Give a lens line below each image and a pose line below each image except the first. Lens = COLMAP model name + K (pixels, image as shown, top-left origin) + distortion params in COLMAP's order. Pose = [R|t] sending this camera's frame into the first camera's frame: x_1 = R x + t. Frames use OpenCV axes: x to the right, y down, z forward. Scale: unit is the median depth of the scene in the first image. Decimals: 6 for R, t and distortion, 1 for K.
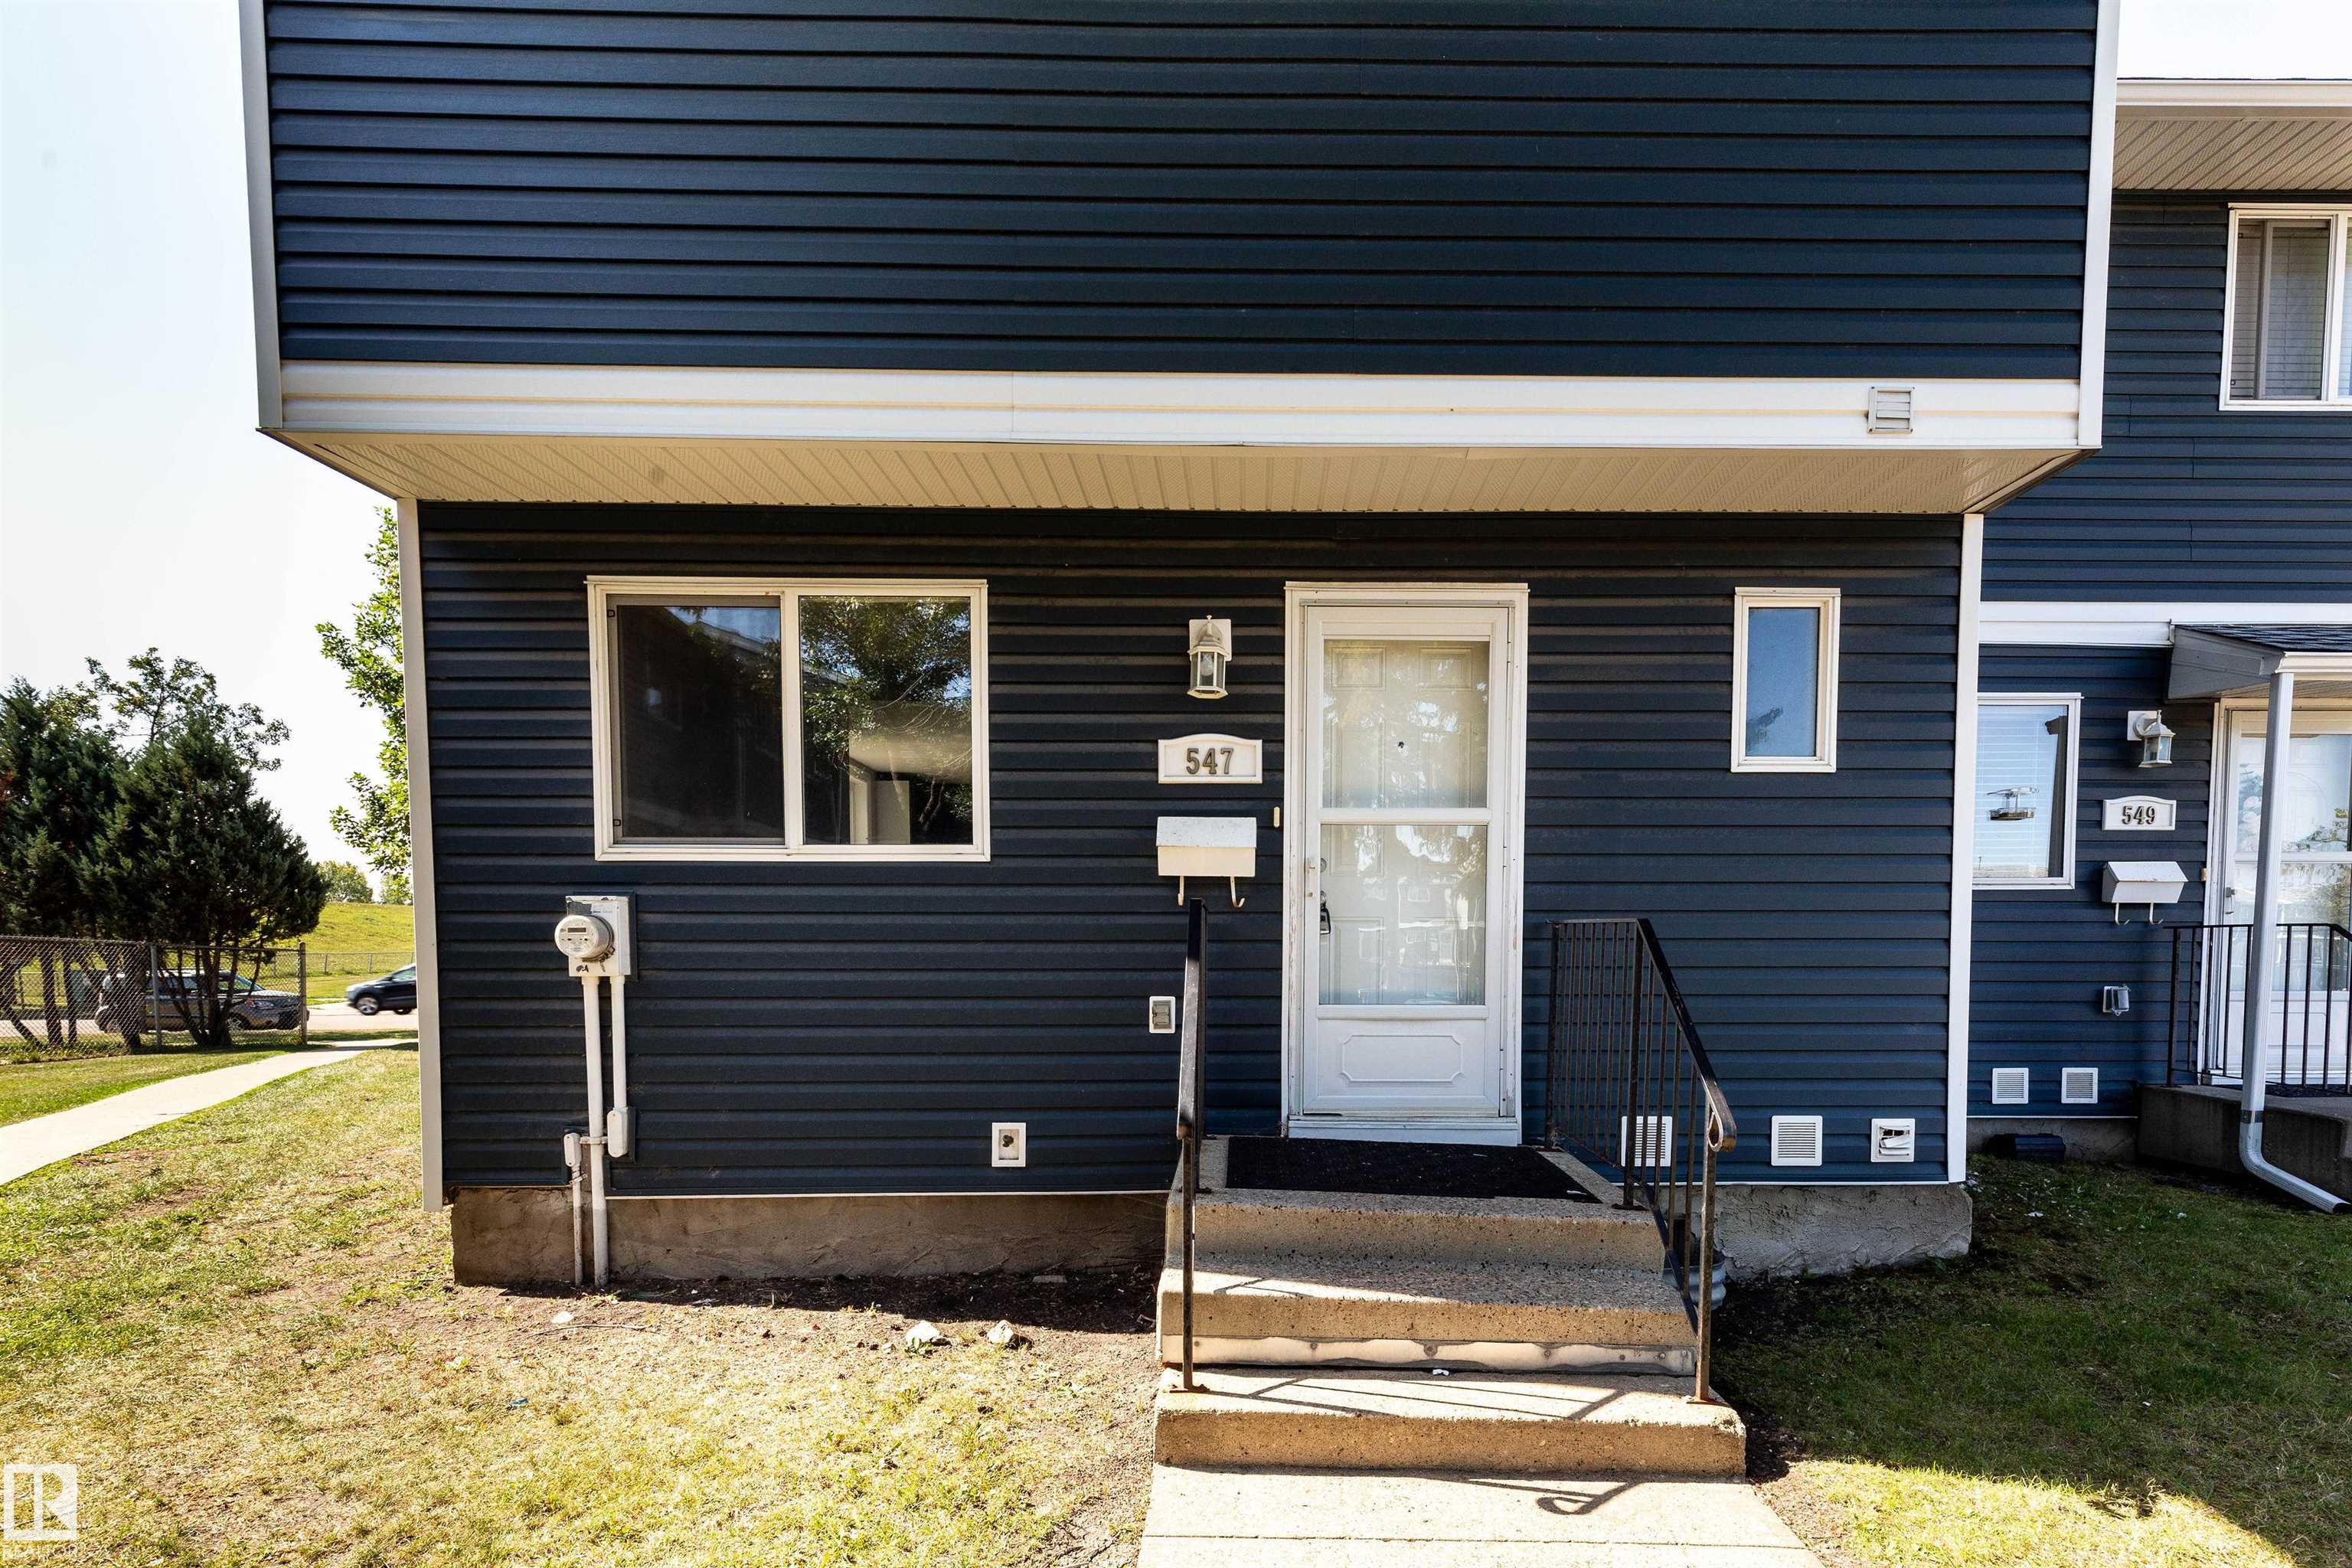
lens RADIAL K [[1102.7, 0, 1205.7], [0, 1102.7, 998.9], [0, 0, 1]] dist [0.009191, -0.002231]
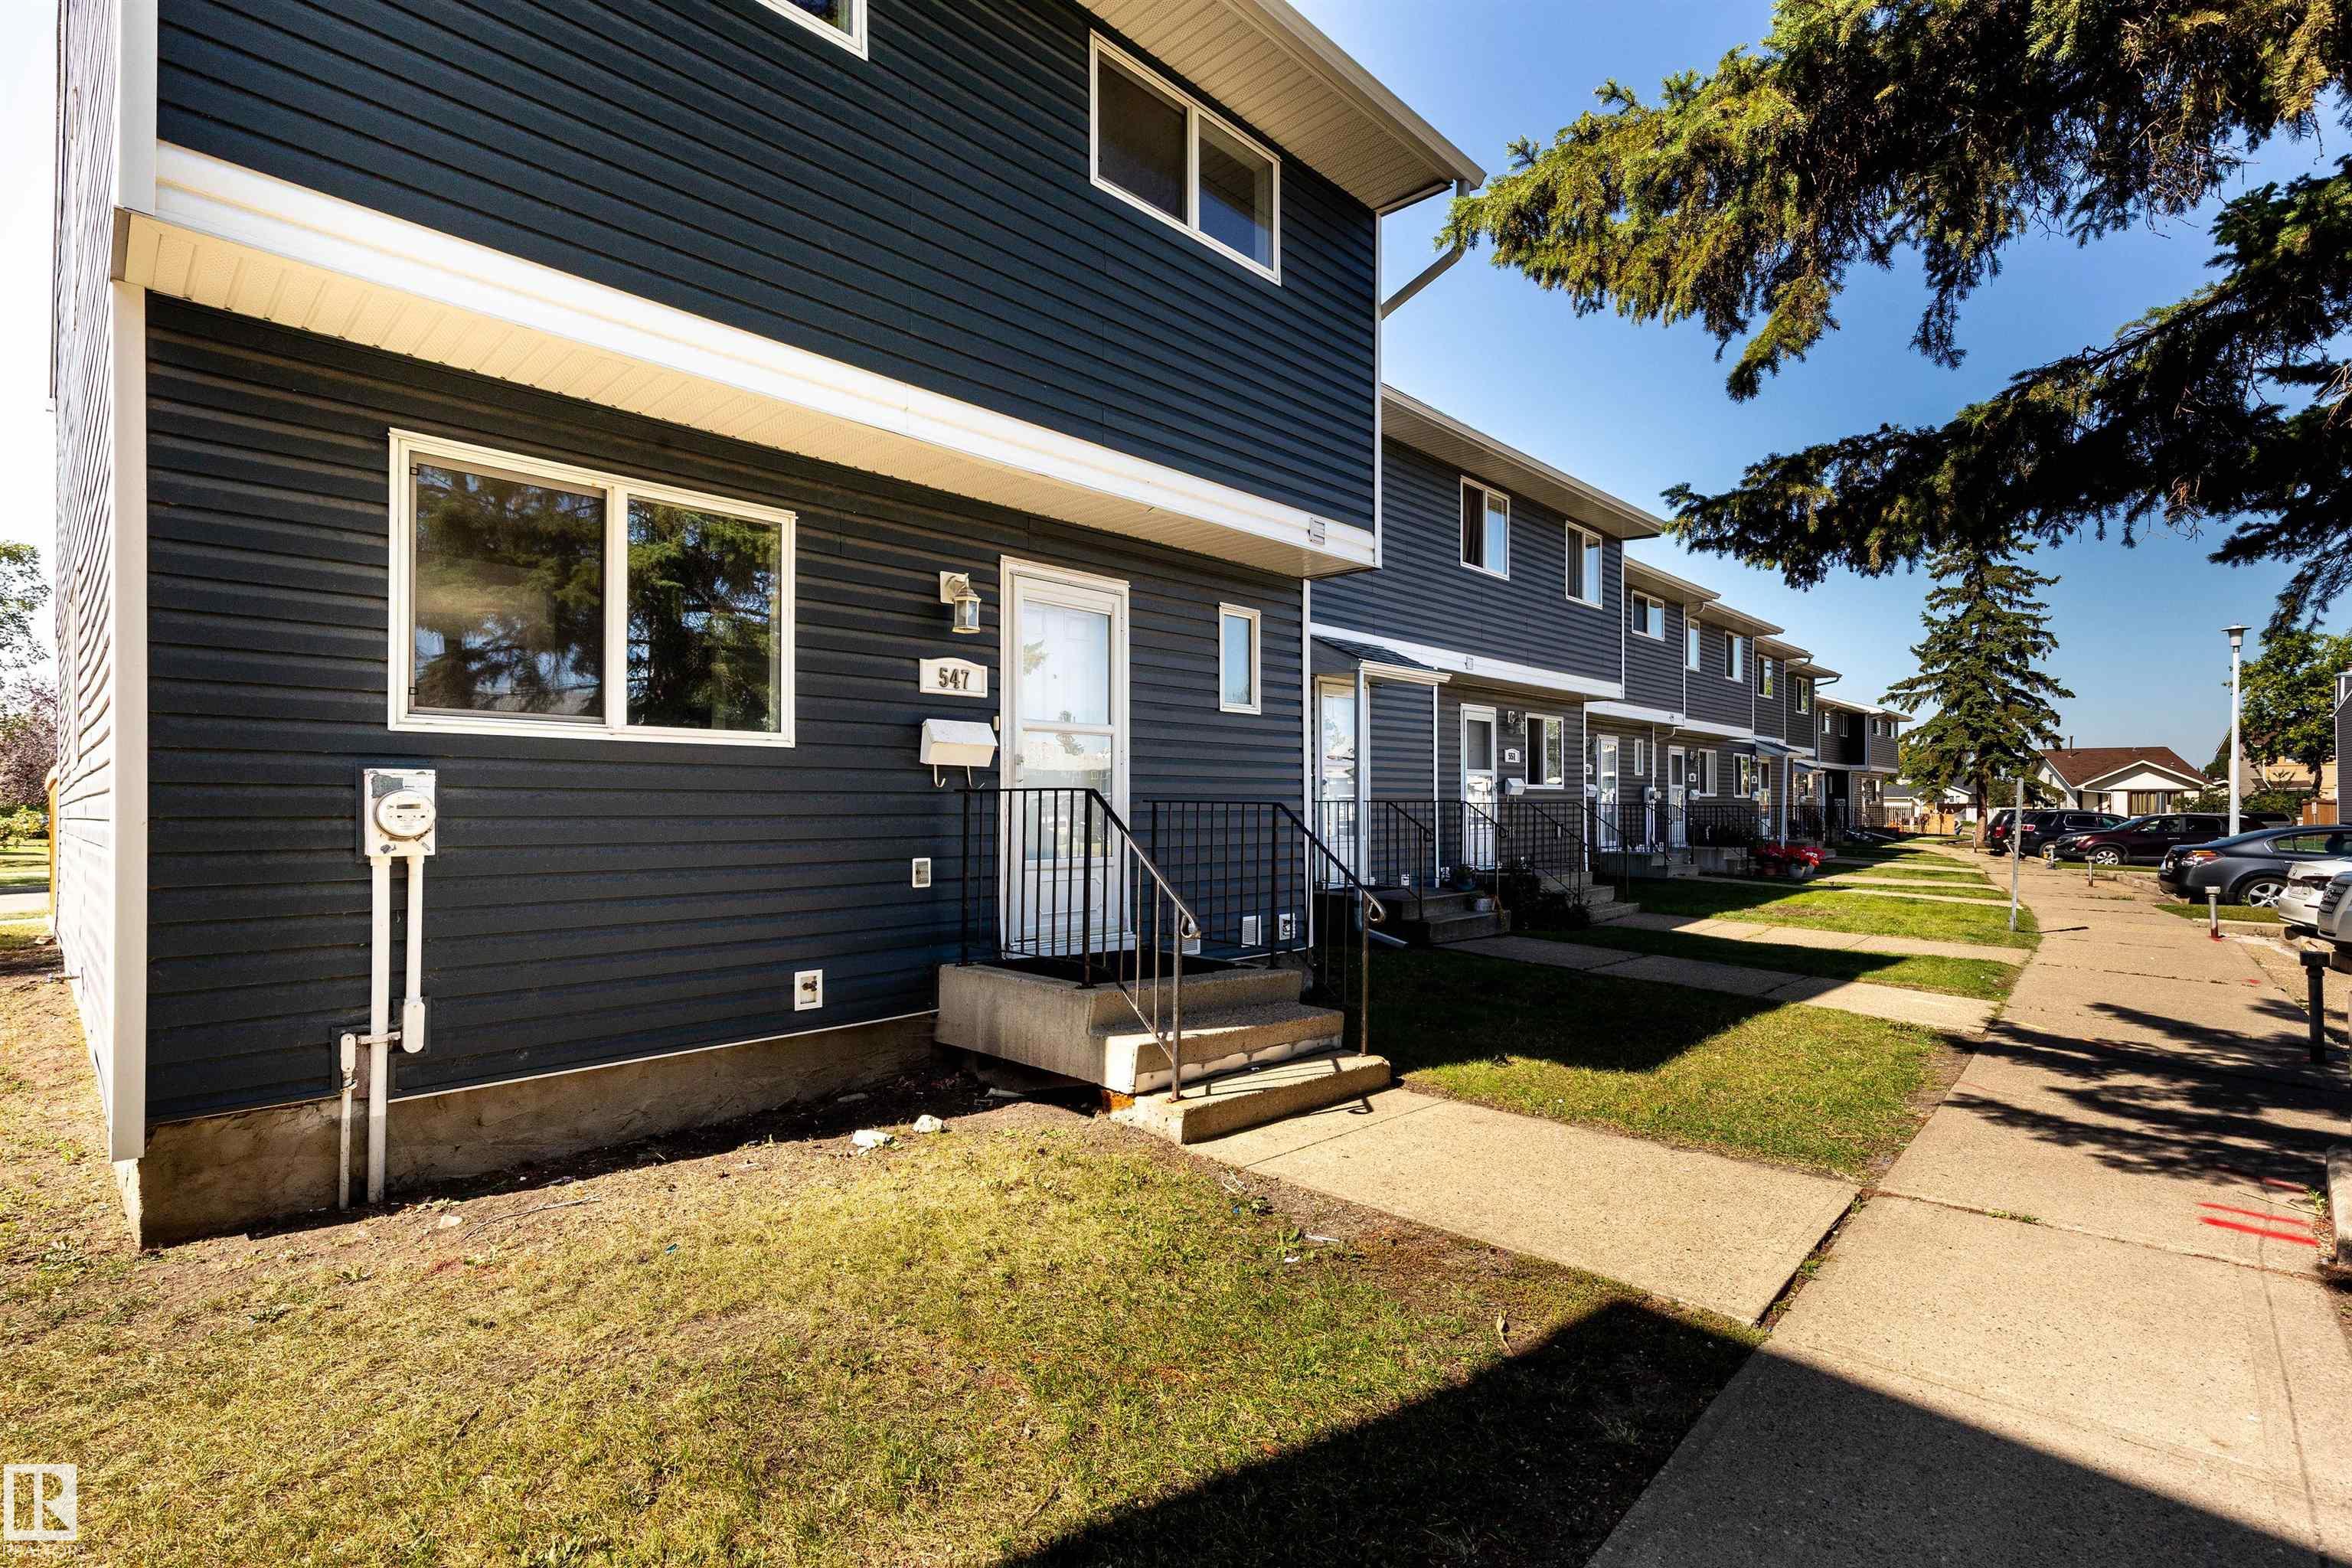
lens RADIAL K [[1102.7, 0, 1096.9], [0, 1102.7, 795.2], [0, 0, 1]] dist [0.009191, -0.002231]
pose [[0.731058, 0.005957, 0.682290, -0.768872], [0.032081, 0.998556, -0.043092, -0.013350], [-0.681561, 0.053391, 0.729811, -0.073018]]
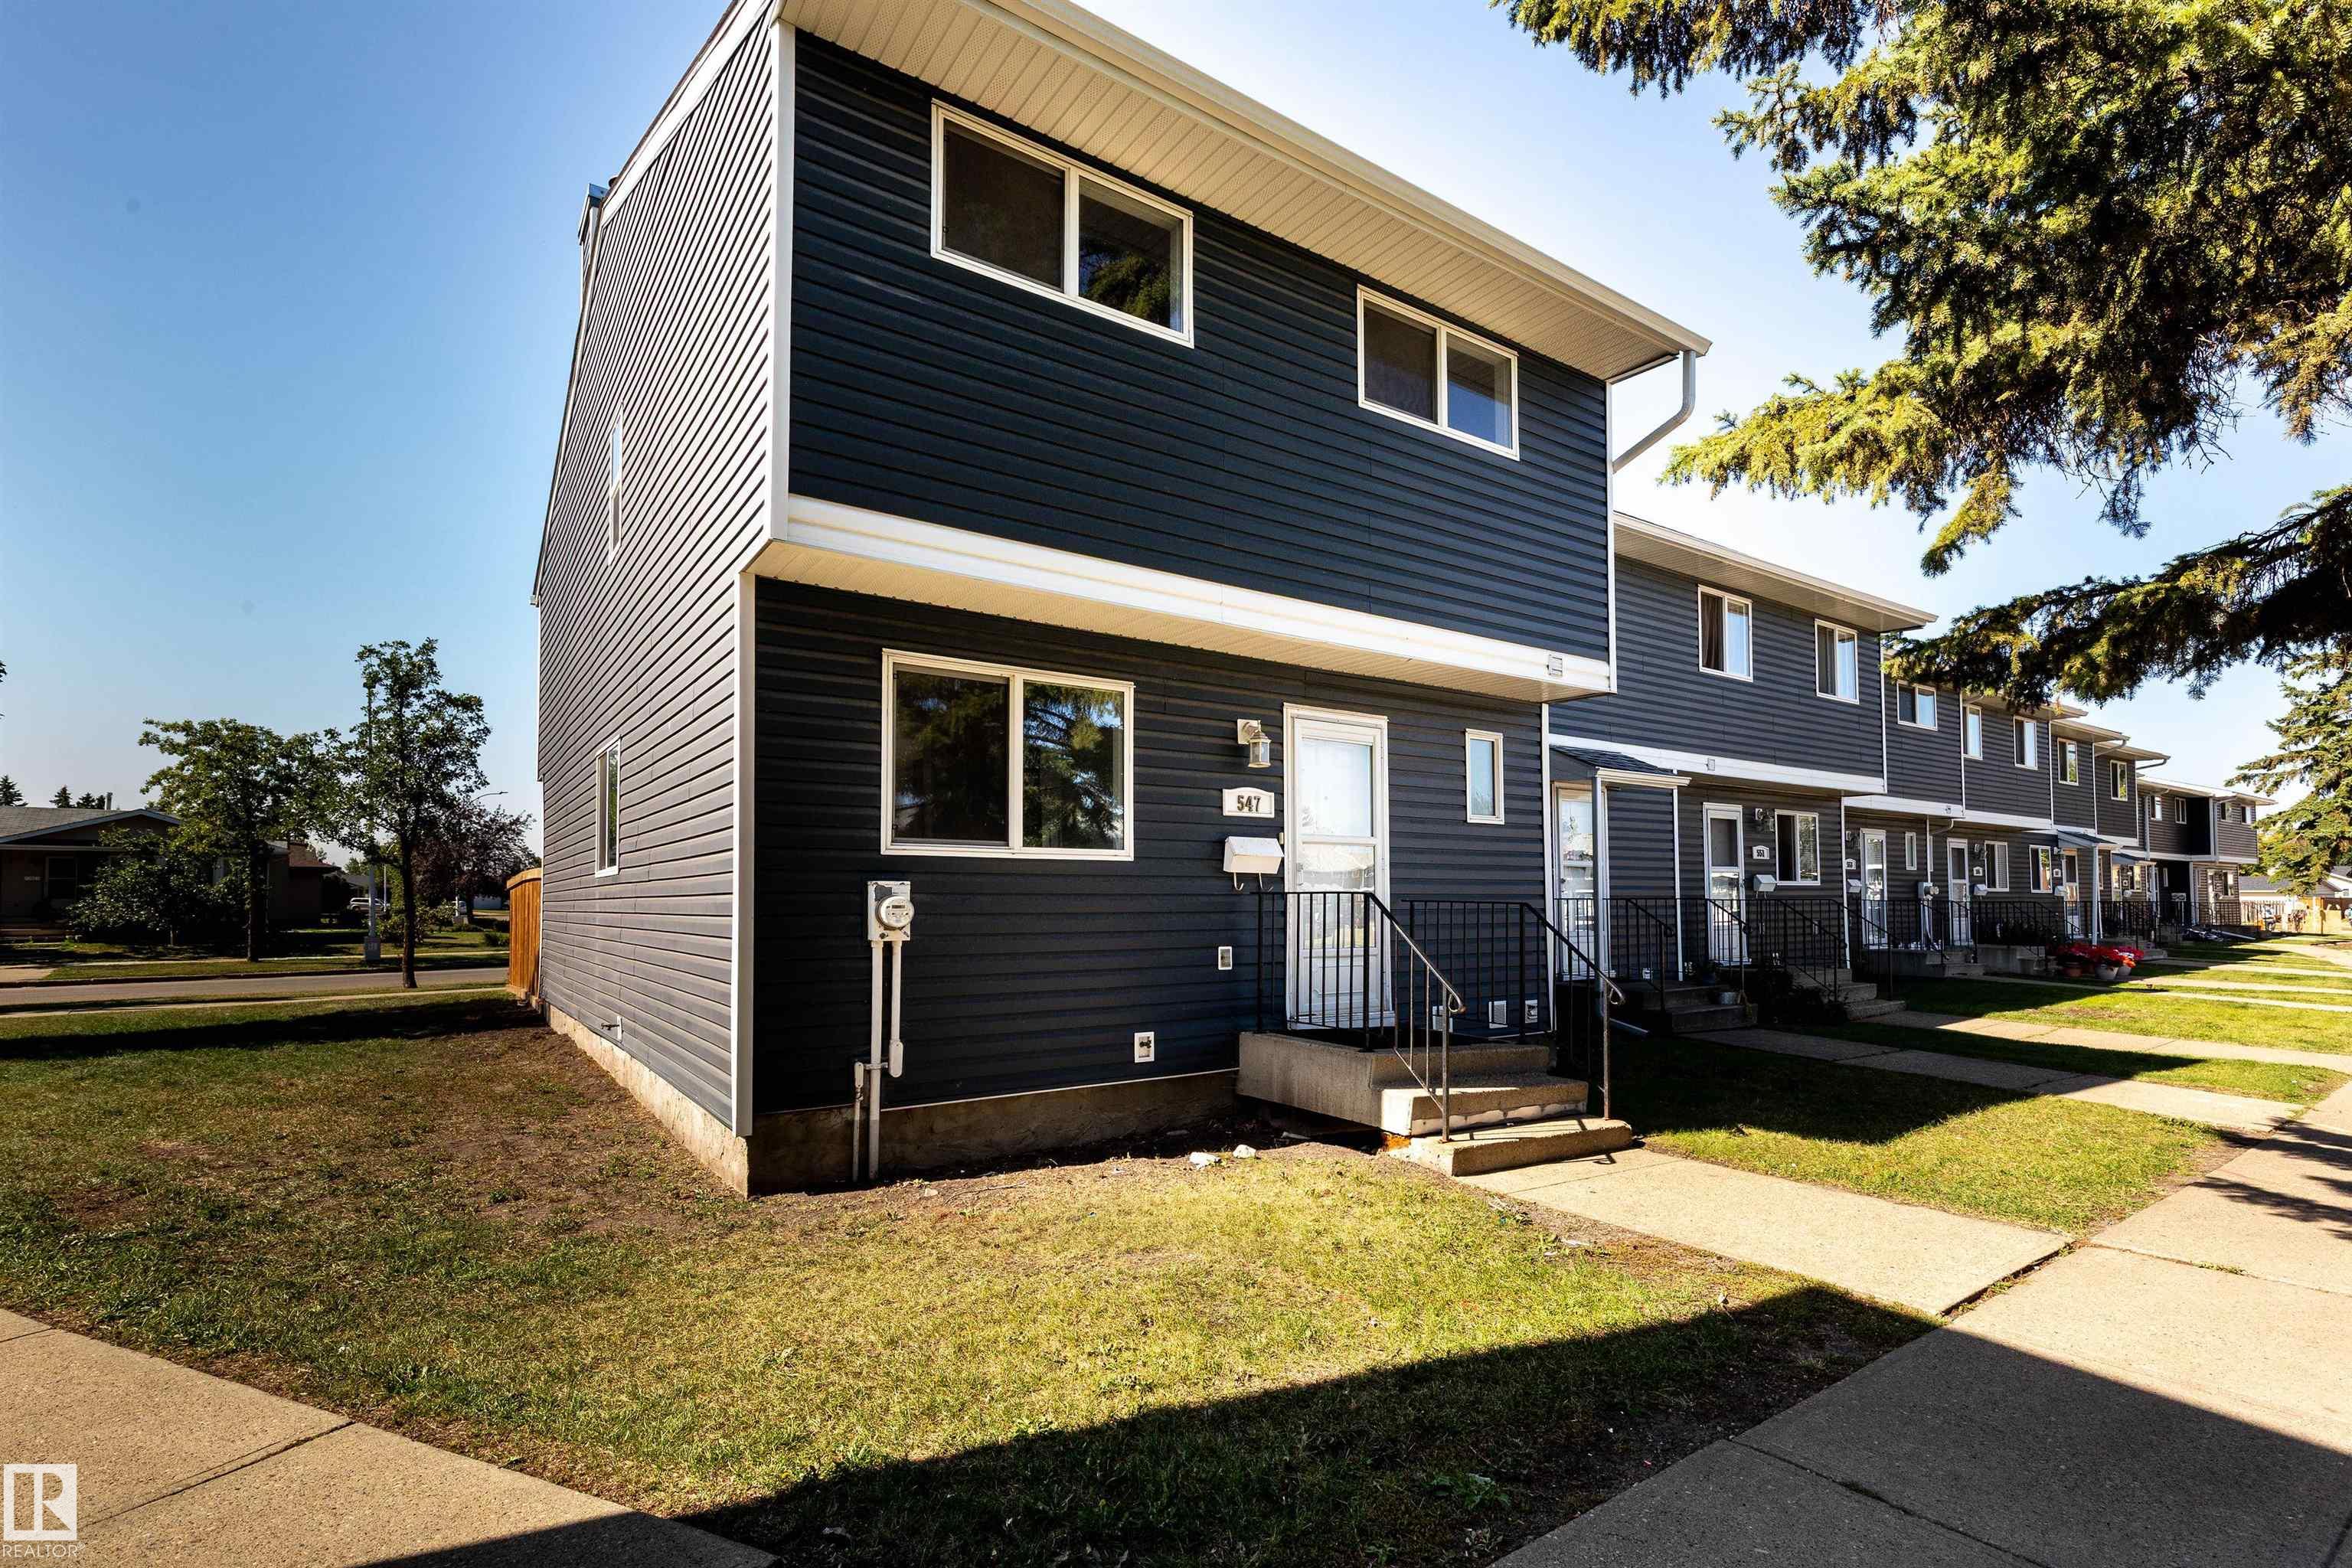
lens RADIAL K [[1102.7, 0, 1071.3], [0, 1102.7, 853.4], [0, 0, 1]] dist [0.009191, -0.002231]
pose [[0.857122, 0.020483, 0.514706, -1.072348], [0.023645, 0.996591, -0.079035, -0.015978], [-0.514571, 0.079913, 0.853716, -0.270669]]
